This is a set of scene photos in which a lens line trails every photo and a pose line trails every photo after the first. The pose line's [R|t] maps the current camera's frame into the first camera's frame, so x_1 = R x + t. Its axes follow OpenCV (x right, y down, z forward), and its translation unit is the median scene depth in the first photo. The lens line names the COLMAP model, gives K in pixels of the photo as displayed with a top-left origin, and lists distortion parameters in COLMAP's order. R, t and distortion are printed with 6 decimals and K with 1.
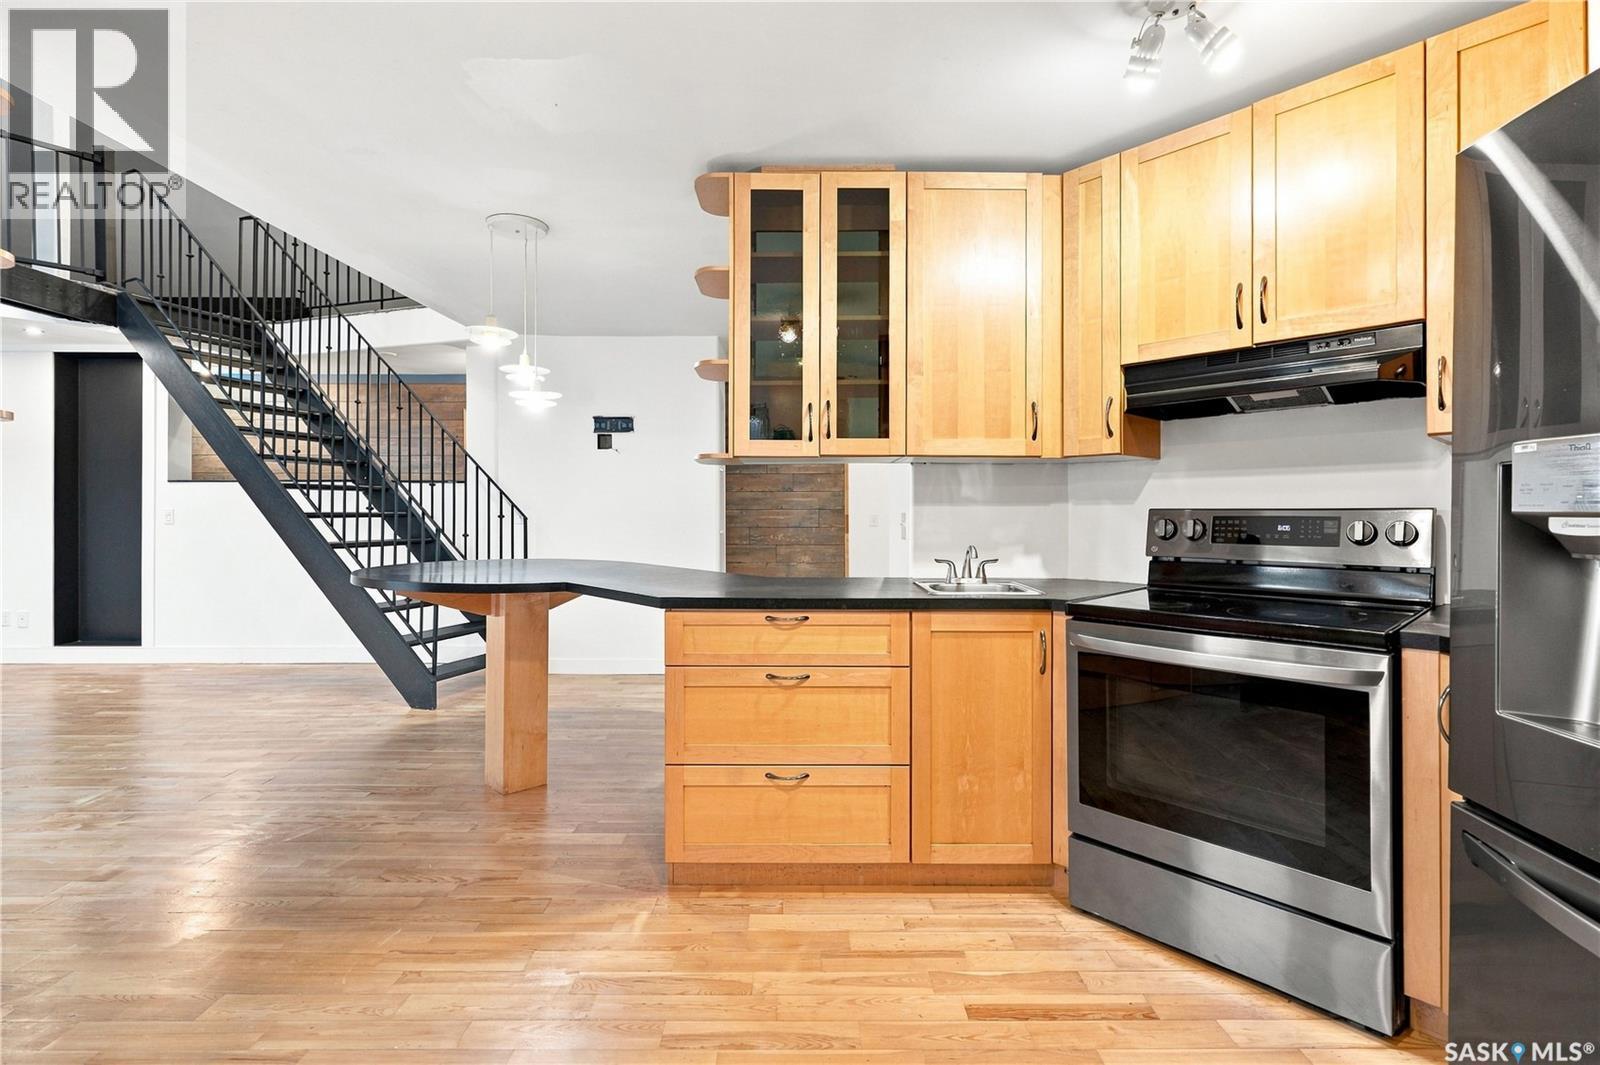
lens RADIAL K [[731.6, 0, 803.3], [0, 731.6, 511.4], [0, 0, 1]] dist [-0.001412, 0.000435]
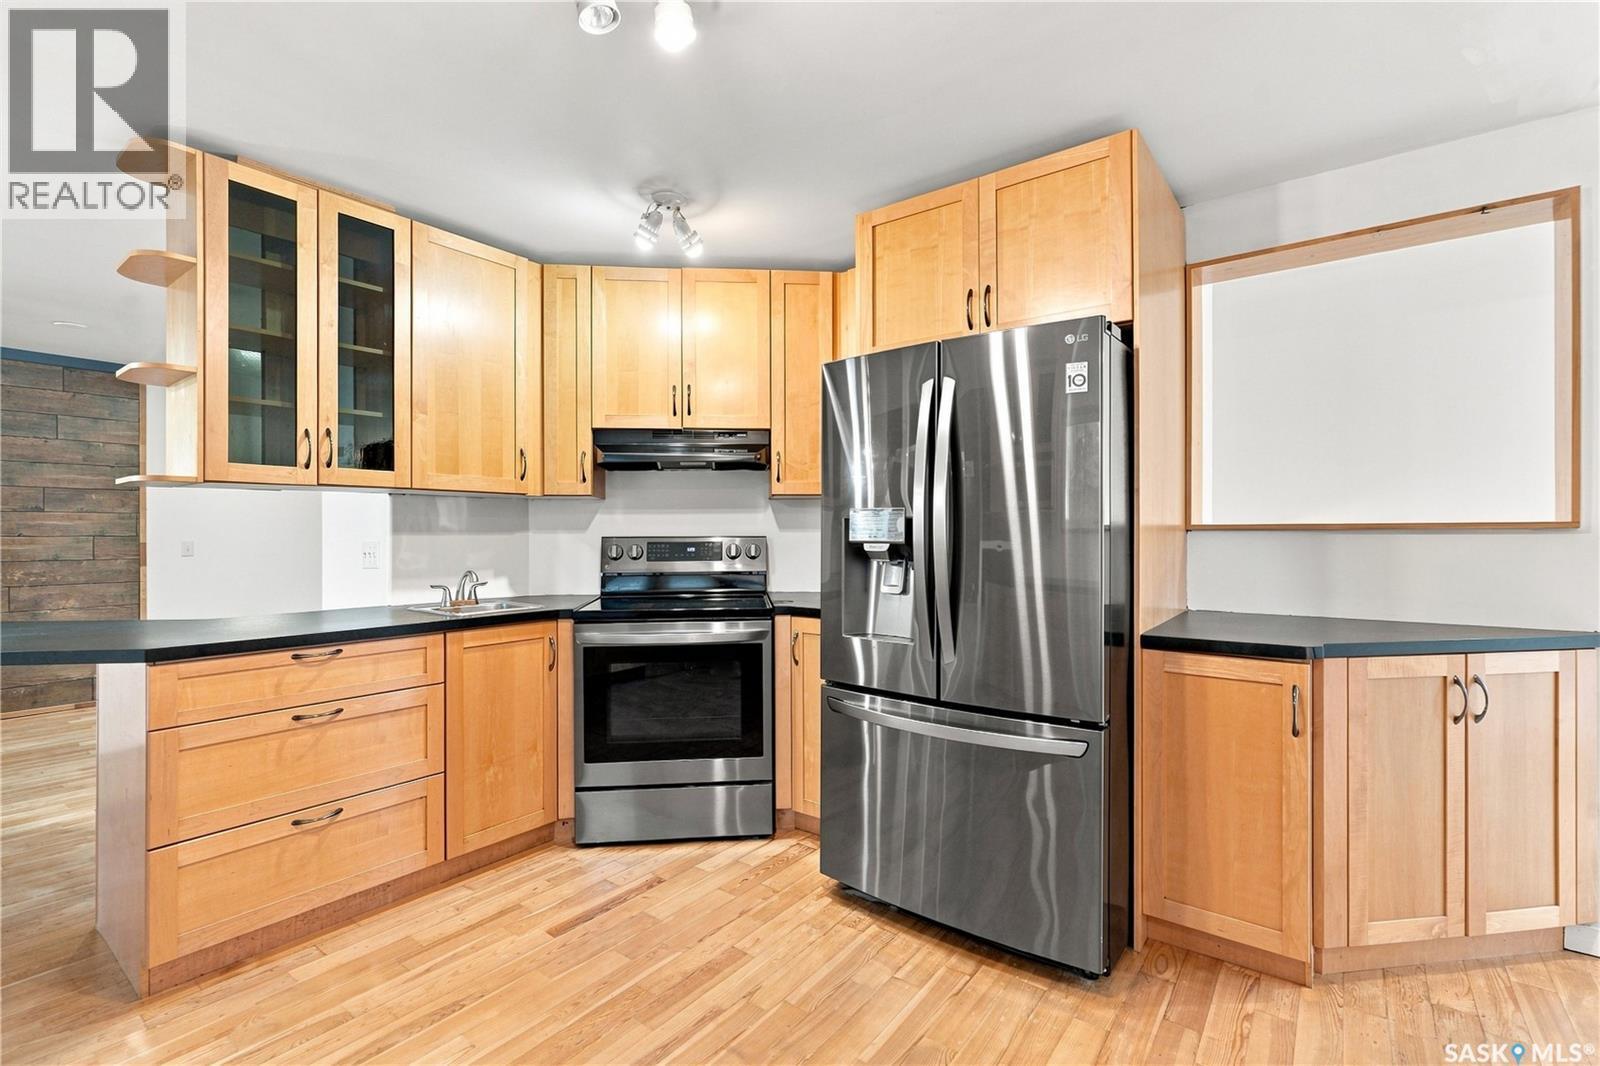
lens RADIAL K [[722.5, 0, 800.0], [0, 722.5, 533.0], [0, 0, 1]] dist [-0.002007, 0.000390]
pose [[0.606874, -0.004086, 0.794788, -0.392237], [0.003870, 0.999990, 0.002186, -0.013813], [-0.794789, 0.001749, 0.606884, -0.087606]]
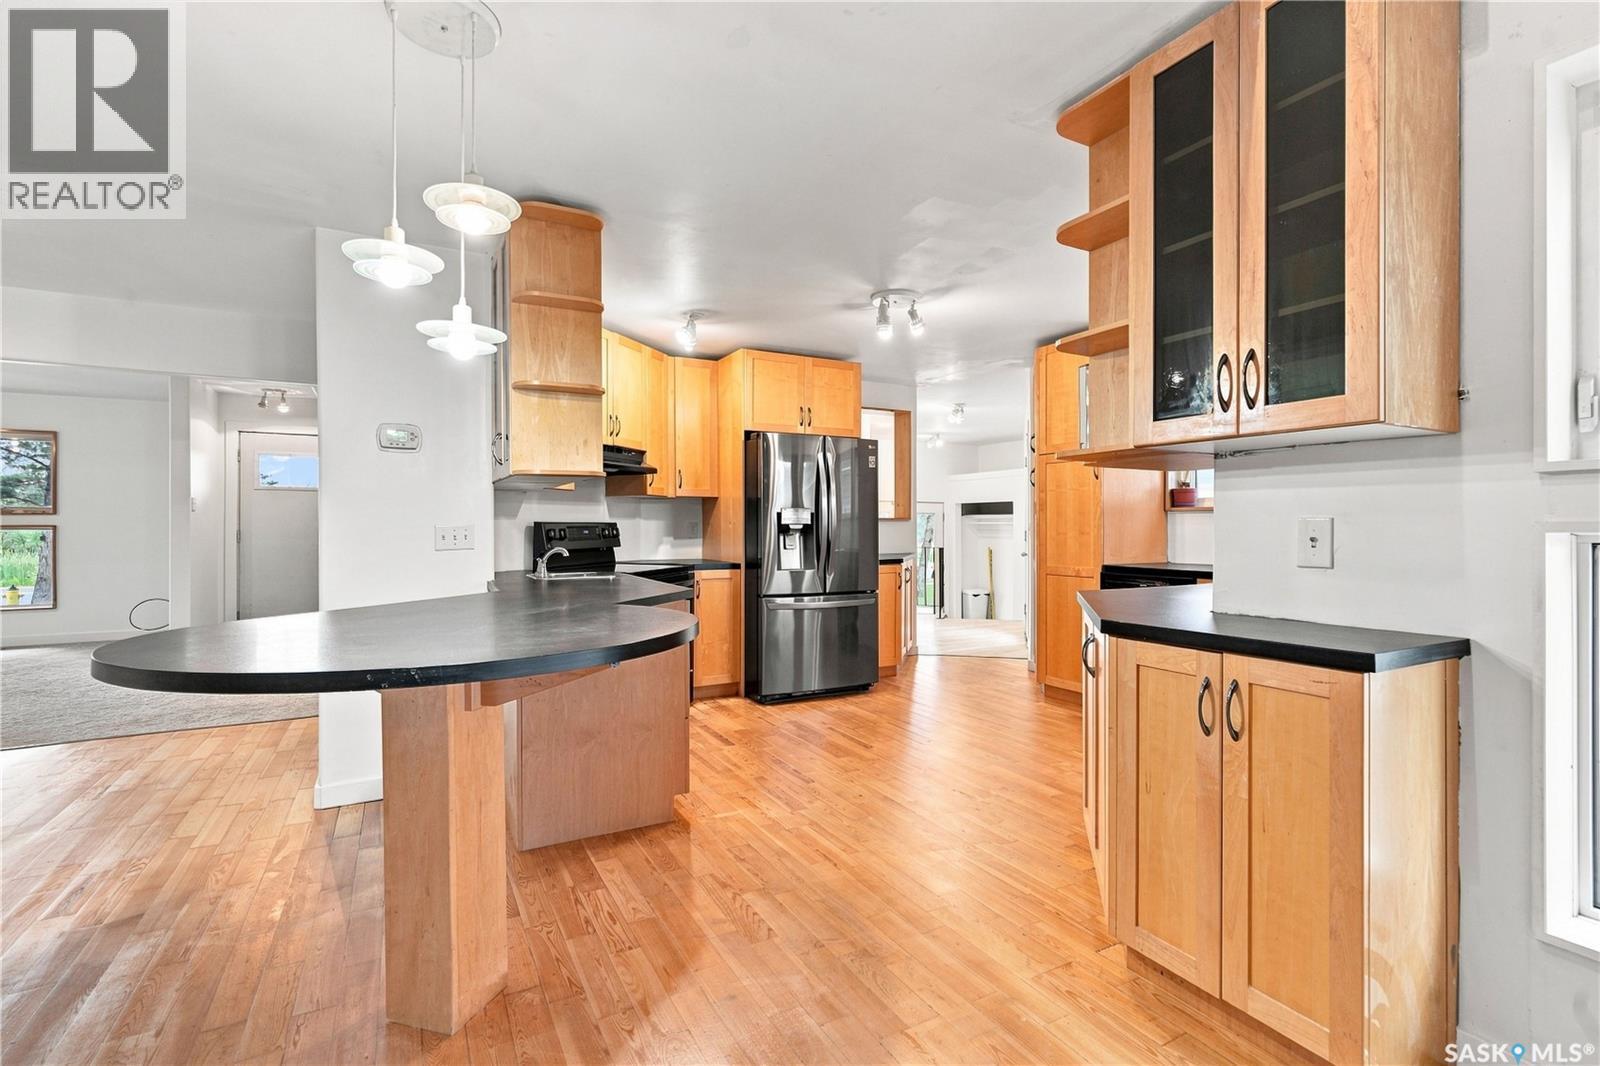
lens RADIAL K [[736.2, 0, 800.0], [0, 736.2, 533.0], [0, 0, 1]] dist [0.000120, 0.000101]
pose [[-0.473109, -0.009761, 0.880950, -1.429606], [0.000890, 0.999933, 0.011557, 0.002673], [-0.881004, 0.006252, -0.473068, 1.438334]]
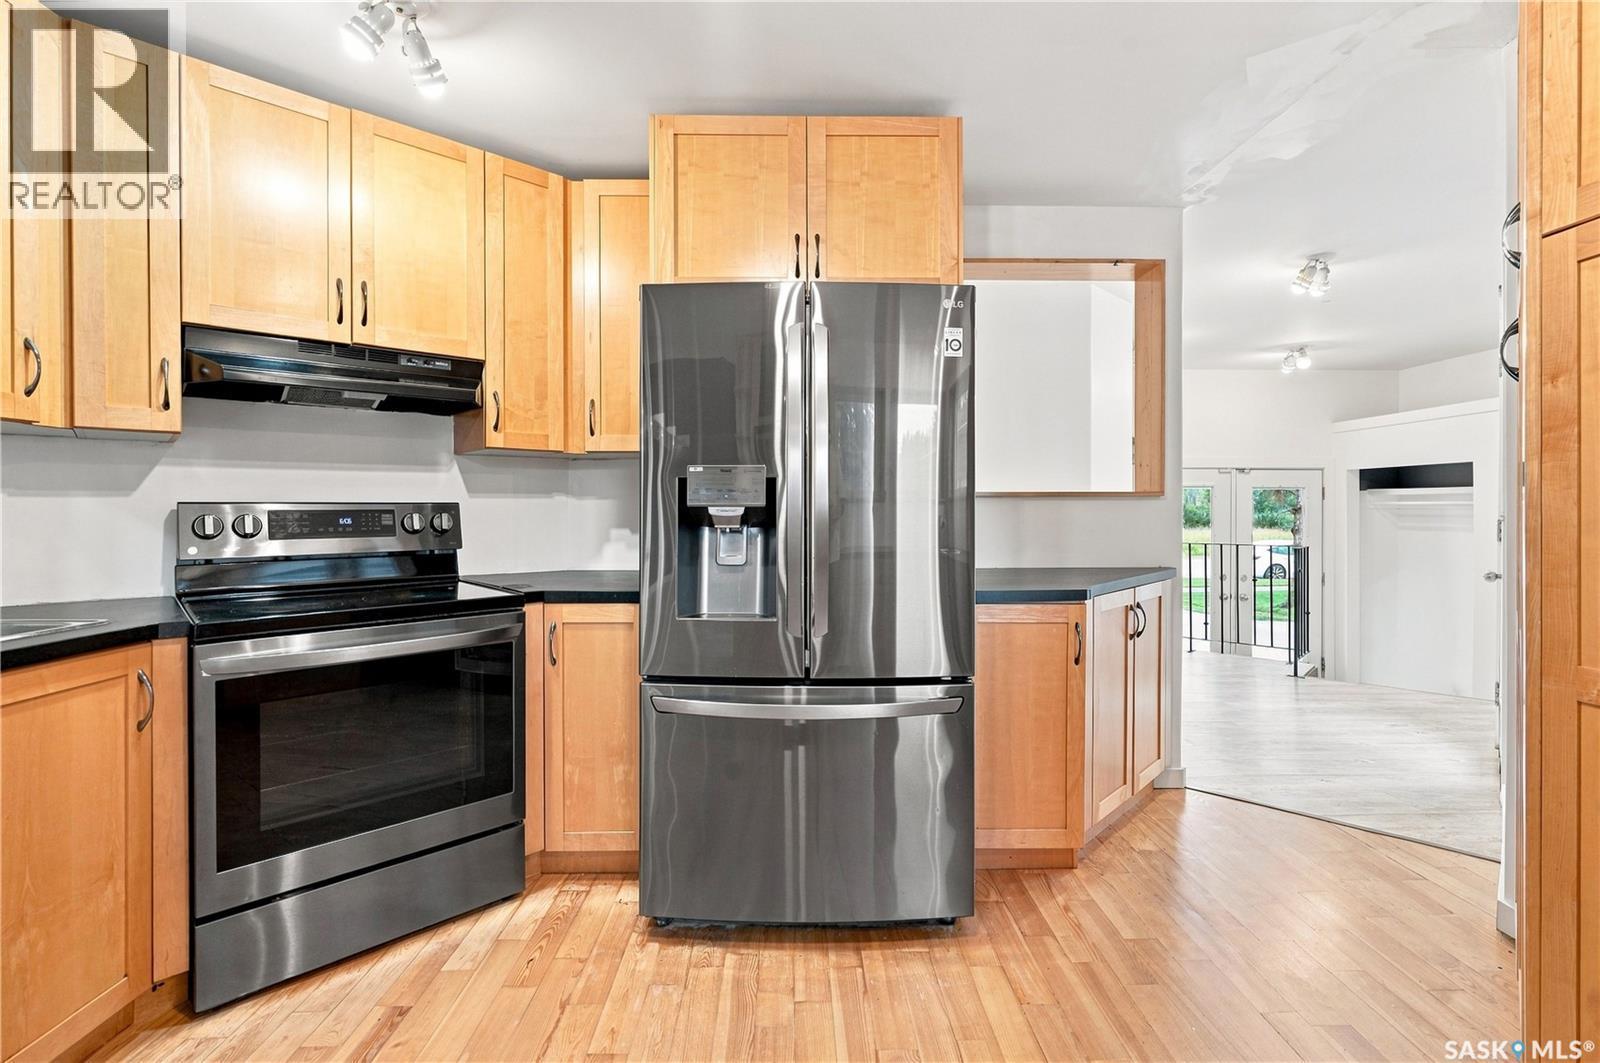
lens RADIAL K [[729.3, 0, 800.5], [0, 729.3, 513.5], [0, 0, 1]] dist [-0.000125, 0.000177]
pose [[-0.014466, -0.009266, 0.999852, -0.395055], [0.002621, 0.999953, 0.009305, 0.003588], [-0.999892, 0.002756, -0.014441, 0.358456]]
